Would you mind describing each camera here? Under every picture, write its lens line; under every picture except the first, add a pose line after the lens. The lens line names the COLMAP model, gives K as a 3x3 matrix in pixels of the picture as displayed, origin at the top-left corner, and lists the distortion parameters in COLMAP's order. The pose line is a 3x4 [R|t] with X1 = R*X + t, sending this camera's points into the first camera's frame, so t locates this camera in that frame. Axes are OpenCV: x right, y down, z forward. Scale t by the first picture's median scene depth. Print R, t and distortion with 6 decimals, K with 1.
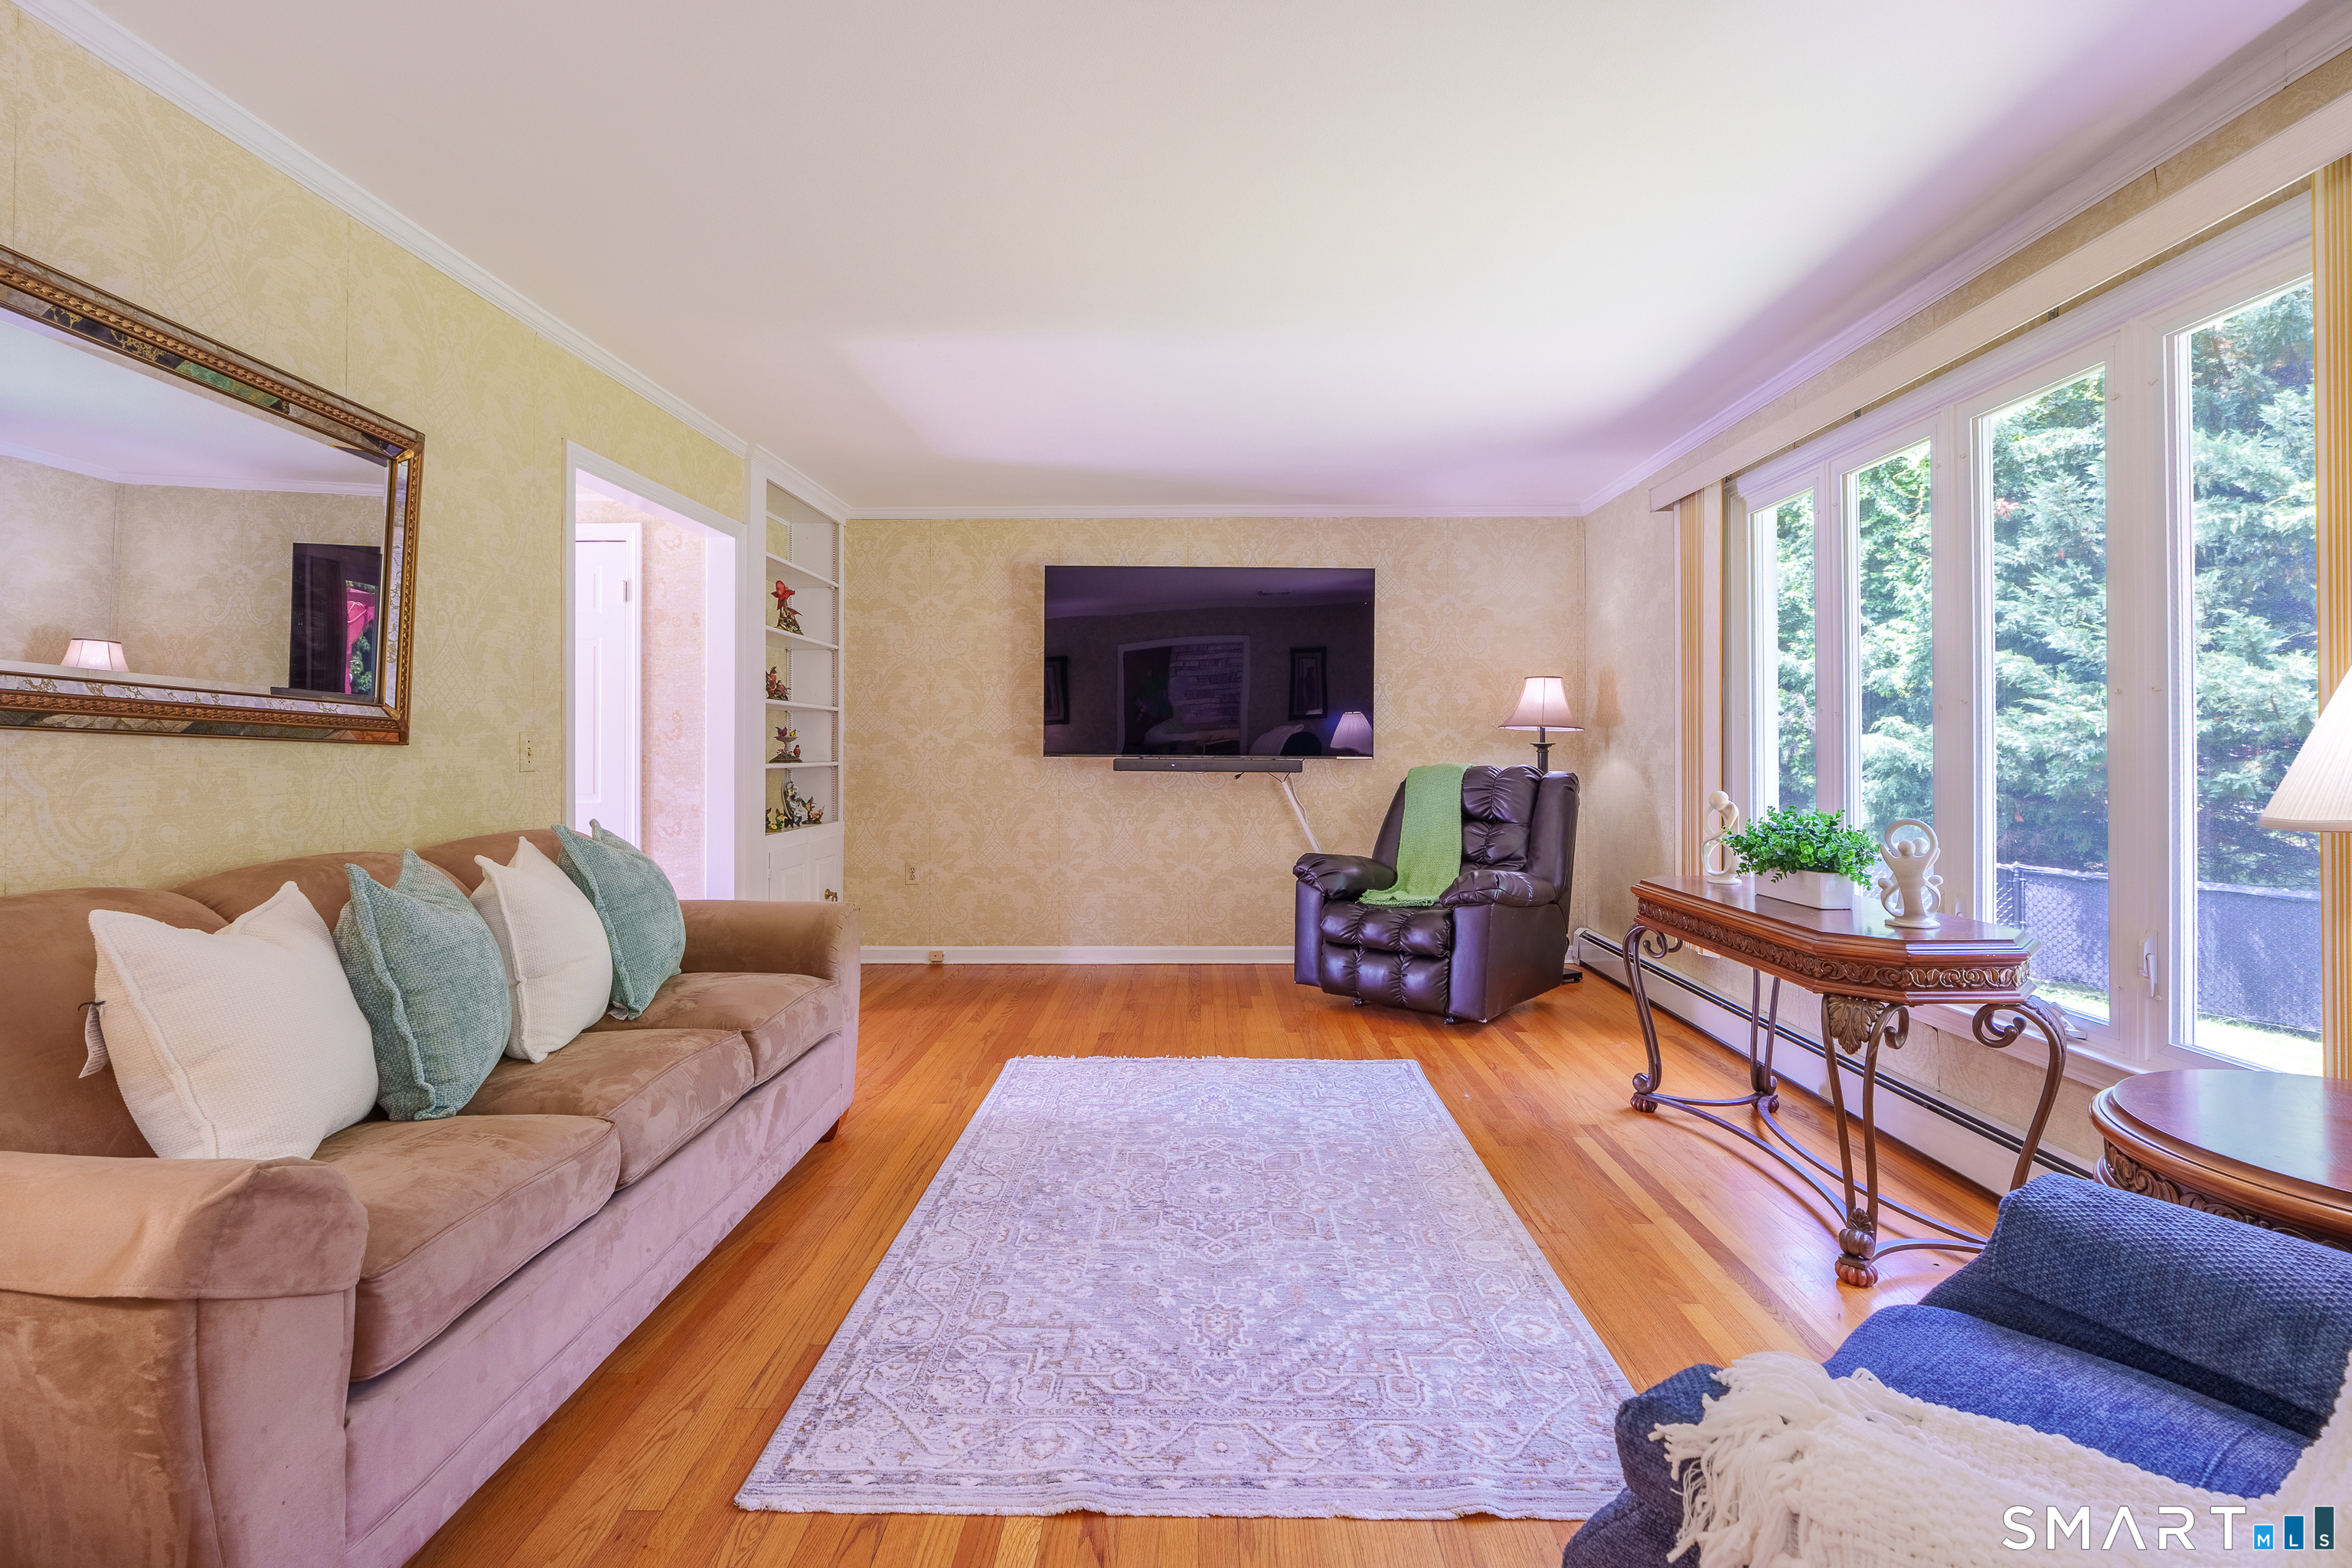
lens RADIAL K [[1062.2, 0, 1183.3], [0, 1062.2, 745.5], [0, 0, 1]] dist [-0.004822, 0.001922]
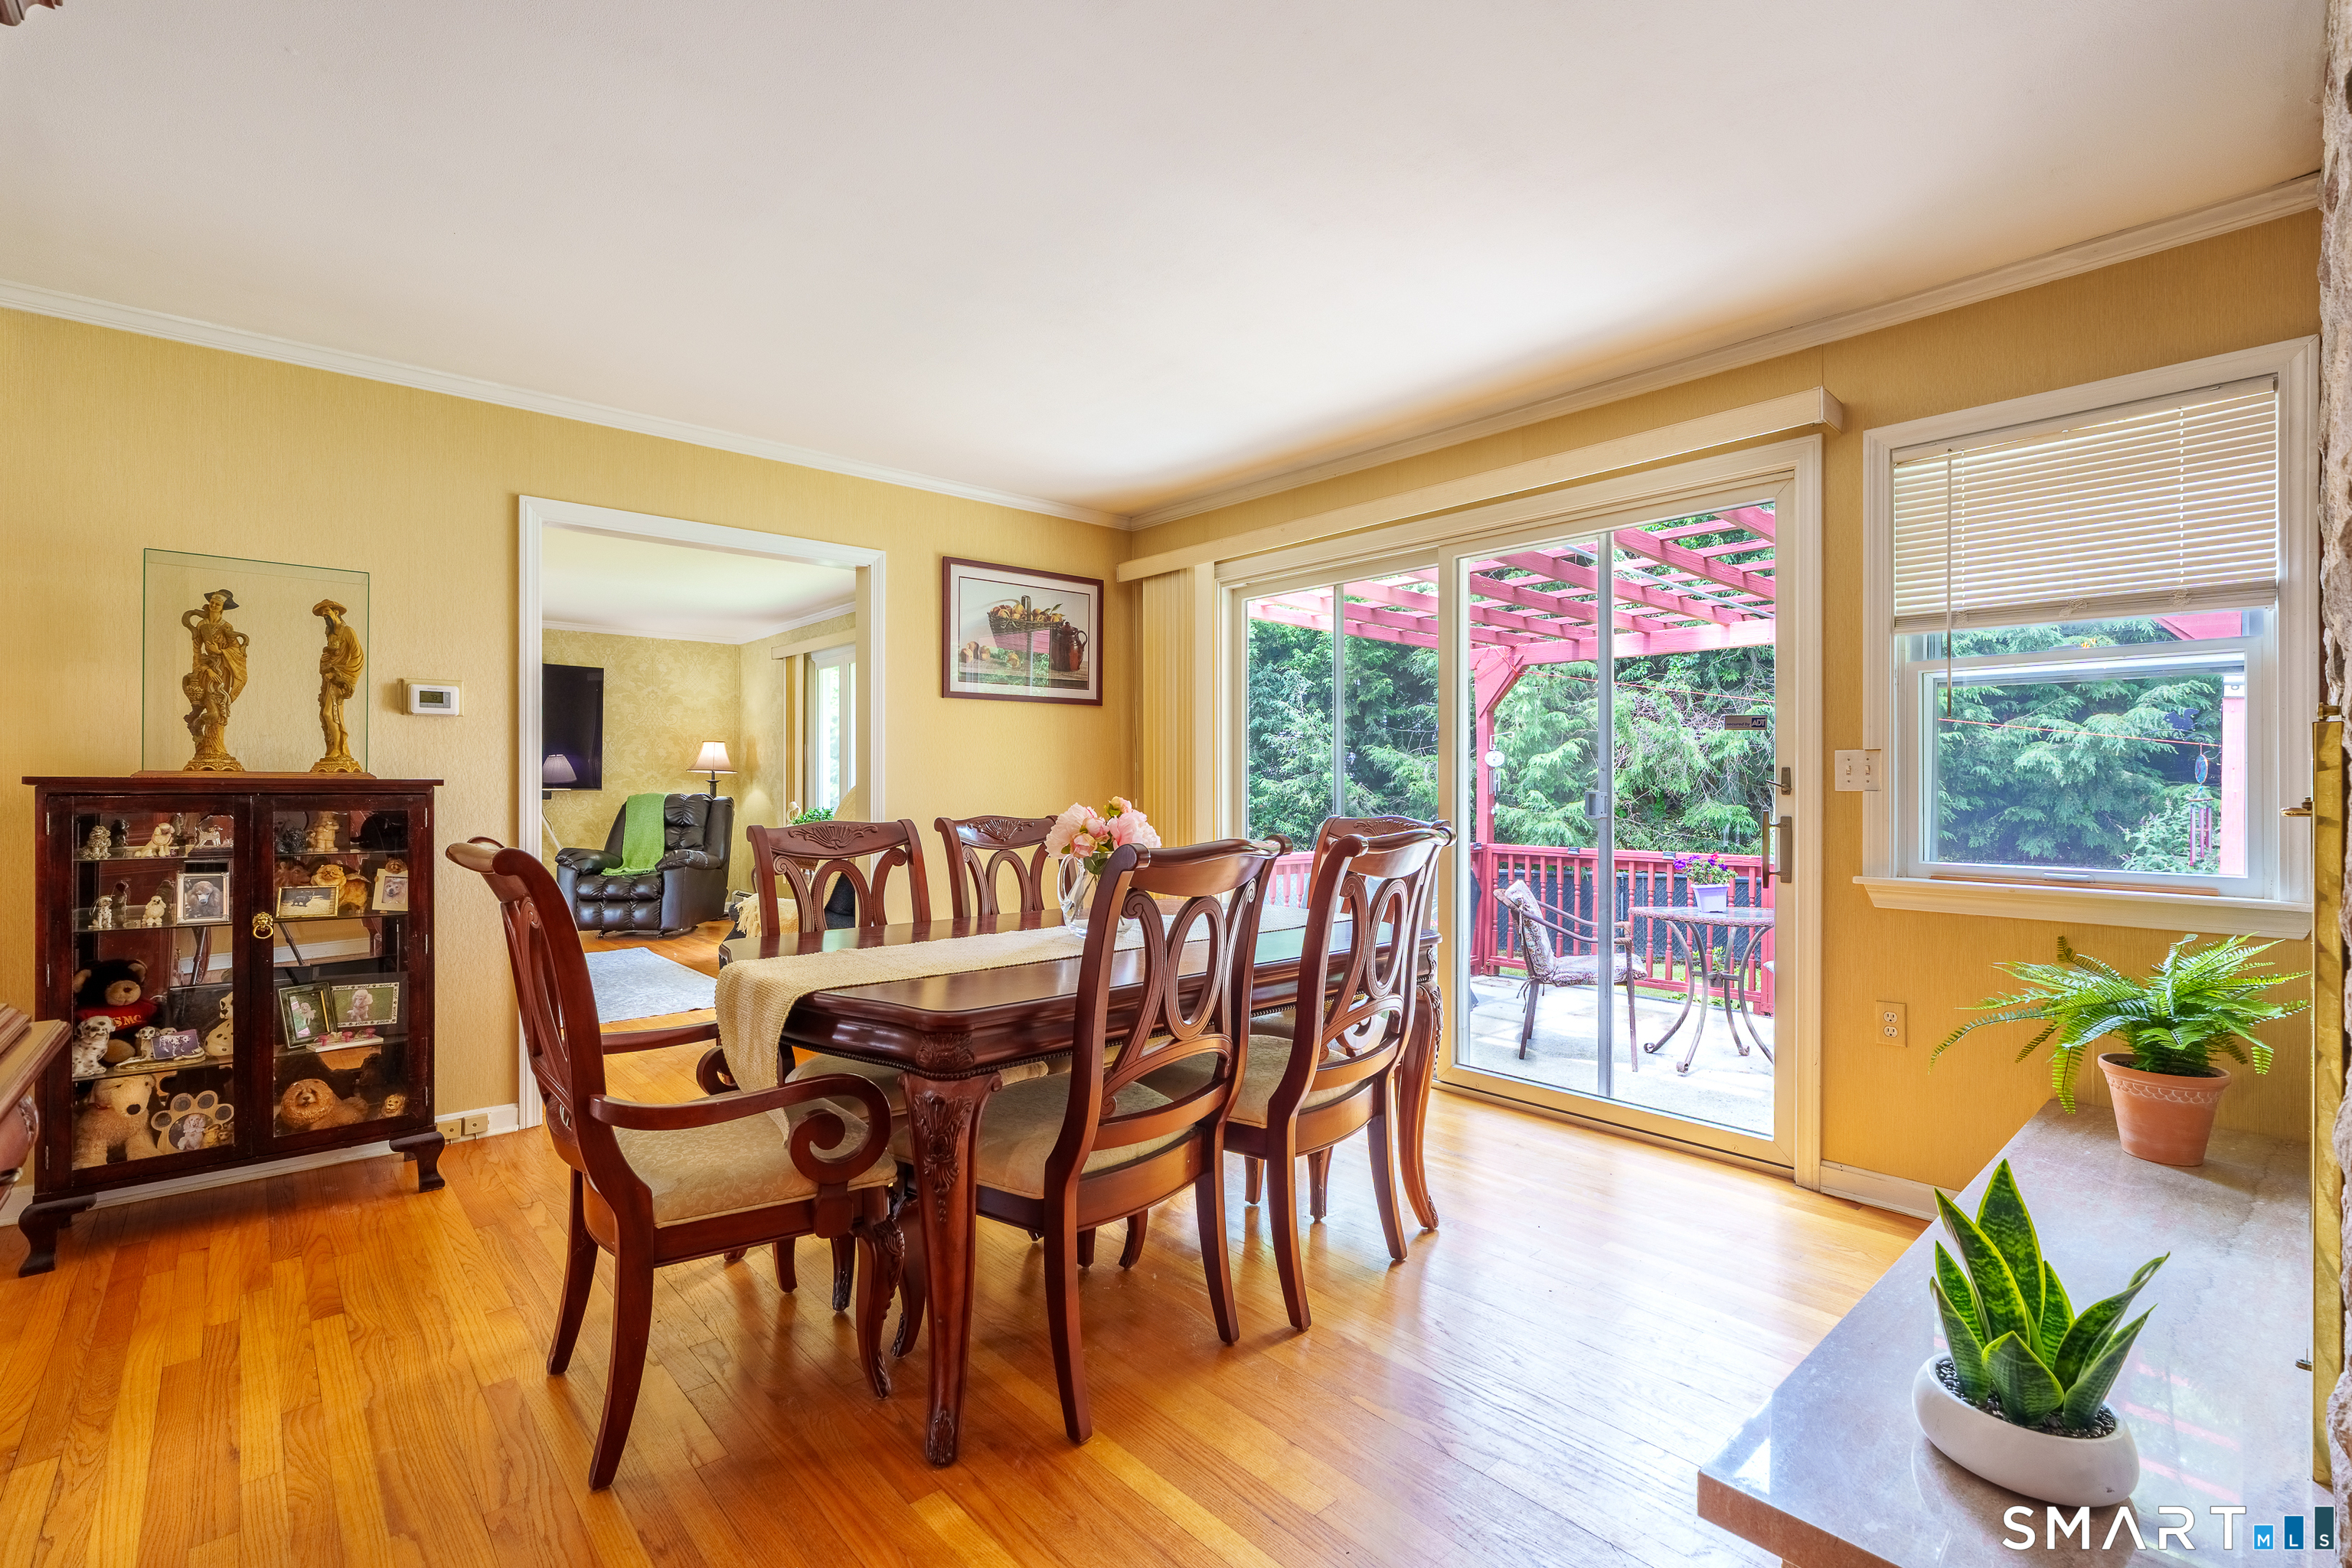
lens RADIAL K [[1062.2, 0, 1165.8], [0, 1062.2, 777.1], [0, 0, 1]] dist [-0.004822, 0.001922]
pose [[0.744563, 0.003628, 0.667542, -0.392605], [-0.004779, 0.999989, -0.000106, -0.016498], [-0.667535, -0.003111, 0.744572, -1.145073]]
